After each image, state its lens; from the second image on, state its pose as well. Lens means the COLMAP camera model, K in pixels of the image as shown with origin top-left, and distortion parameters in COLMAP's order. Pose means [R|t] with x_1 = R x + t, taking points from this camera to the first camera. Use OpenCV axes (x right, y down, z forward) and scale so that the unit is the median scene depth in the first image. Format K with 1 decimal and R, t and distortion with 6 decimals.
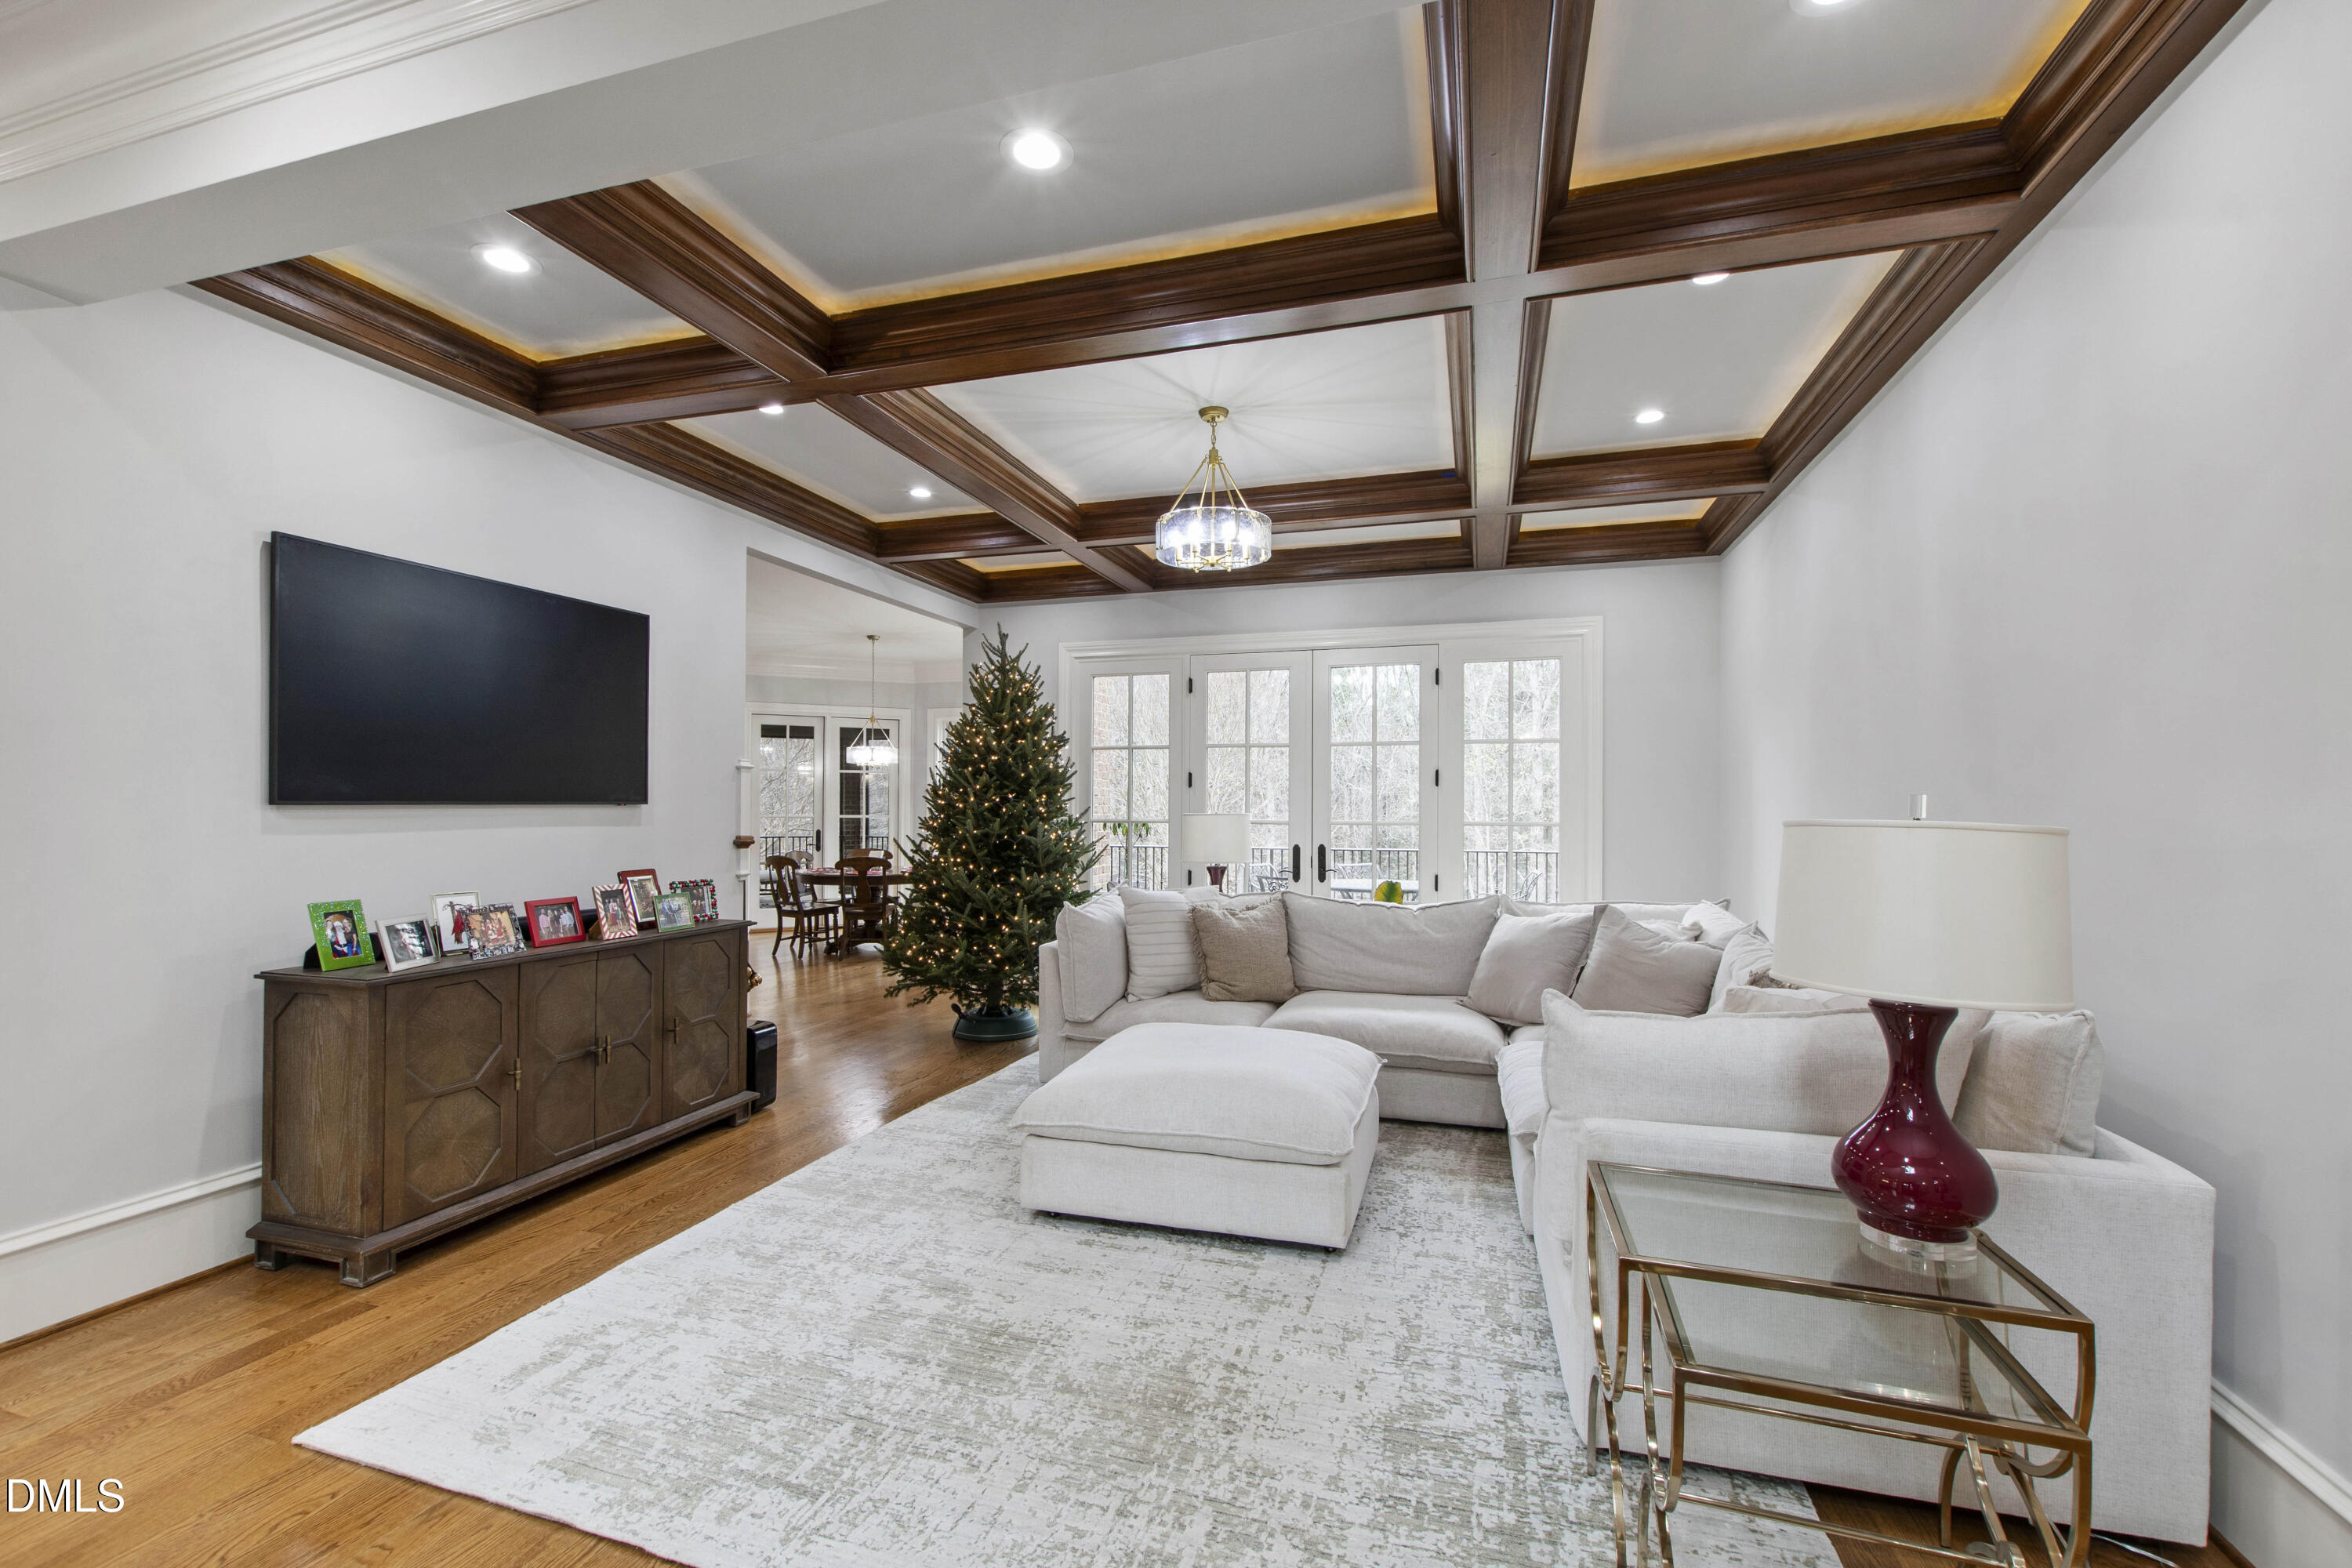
lens RADIAL K [[1029.3, 0, 1157.8], [0, 1029.3, 797.8], [0, 0, 1]] dist [0.009090, -0.005509]
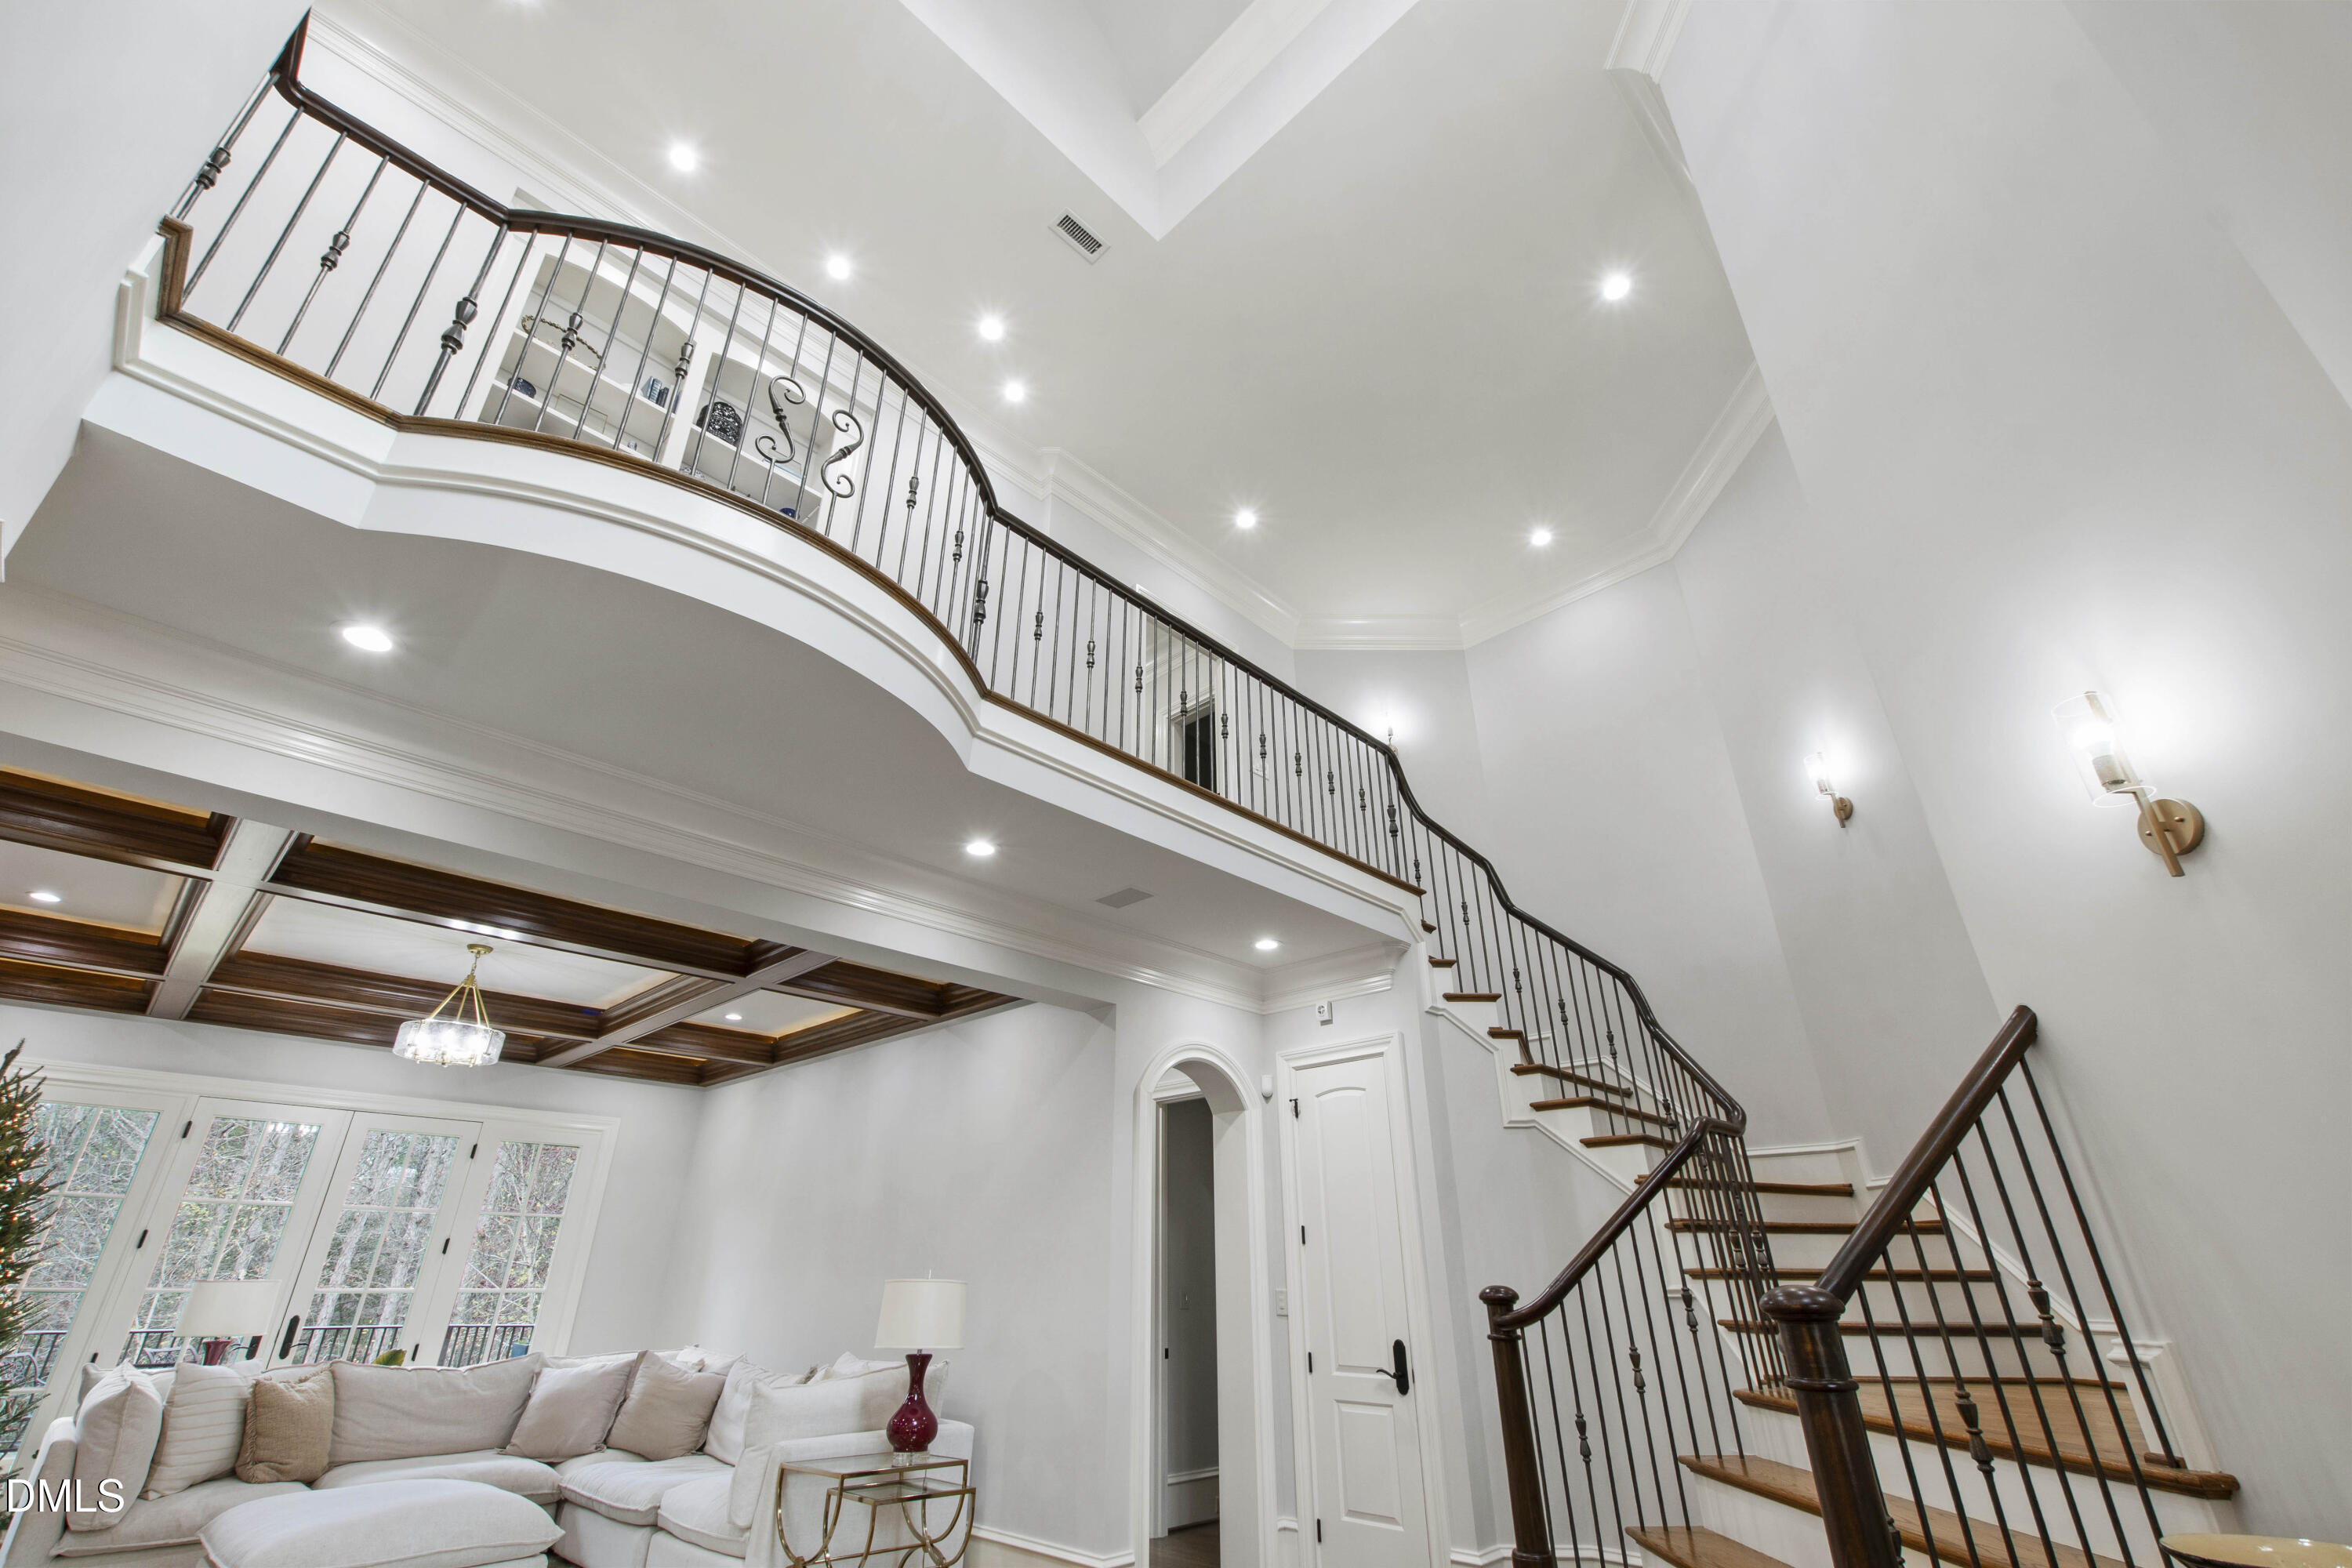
lens RADIAL K [[1029.3, 0, 1172.6], [0, 1029.3, 766.8], [0, 0, 1]] dist [0.009090, -0.005509]
pose [[0.448484, 0.400865, 0.798855, -0.628471], [-0.008402, 0.895635, -0.444711, 0.008318], [-0.893751, 0.192733, 0.405046, -0.350642]]
